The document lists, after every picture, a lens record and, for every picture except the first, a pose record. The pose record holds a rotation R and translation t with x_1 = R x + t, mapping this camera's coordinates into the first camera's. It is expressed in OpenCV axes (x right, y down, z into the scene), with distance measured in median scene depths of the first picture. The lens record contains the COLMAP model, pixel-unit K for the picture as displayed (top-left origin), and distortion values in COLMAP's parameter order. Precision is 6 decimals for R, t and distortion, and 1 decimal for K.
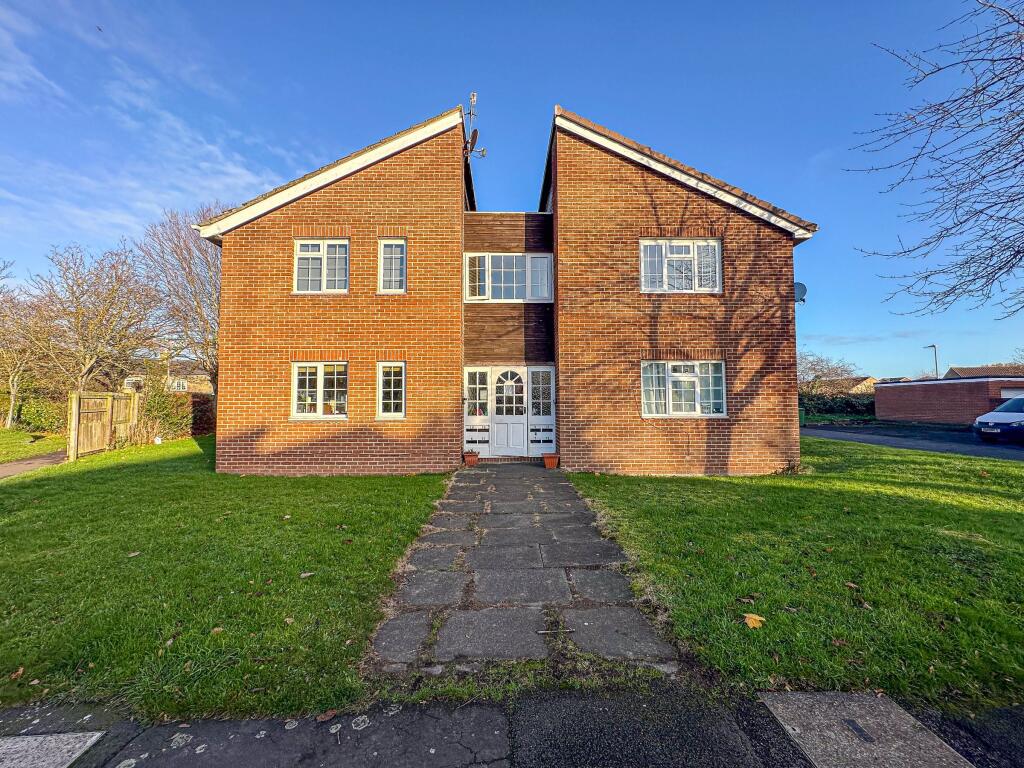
lens RADIAL K [[419.8, 0, 518.0], [0, 419.8, 384.6], [0, 0, 1]] dist [-0.005093, 0.001333]
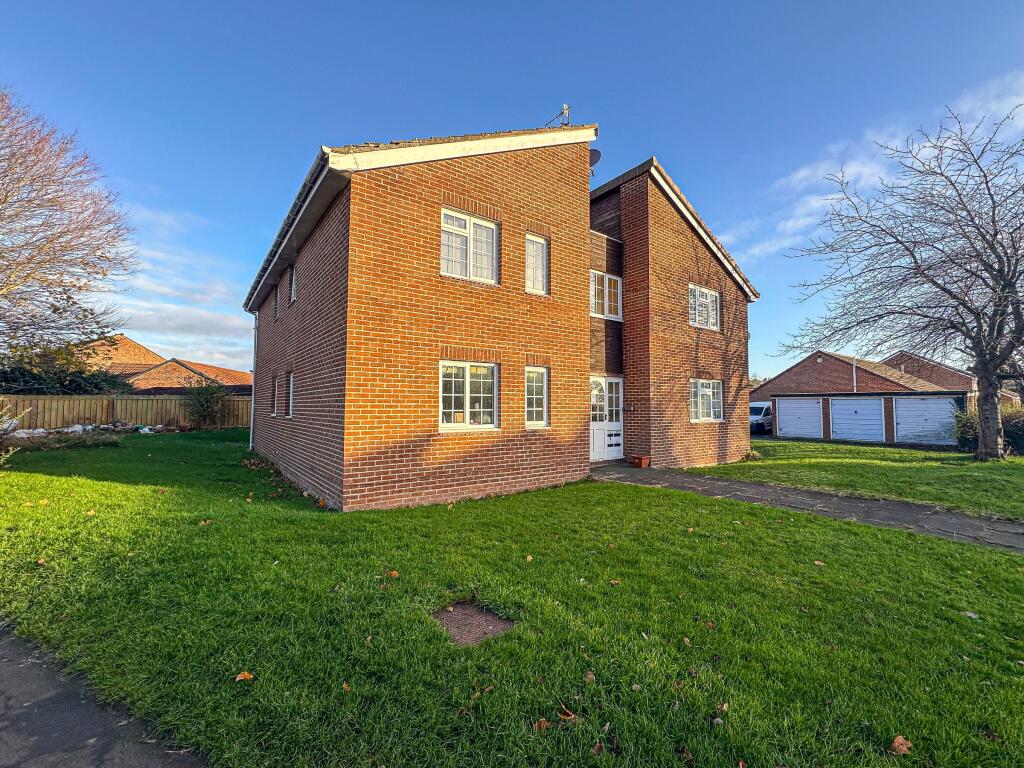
lens RADIAL K [[419.8, 0, 516.1], [0, 419.8, 384.4], [0, 0, 1]] dist [-0.005093, 0.001333]
pose [[0.814930, 0.037242, 0.578361, -0.866519], [-0.035977, 0.999259, -0.013651, -0.000943], [-0.578441, -0.009684, 0.815667, 0.259234]]
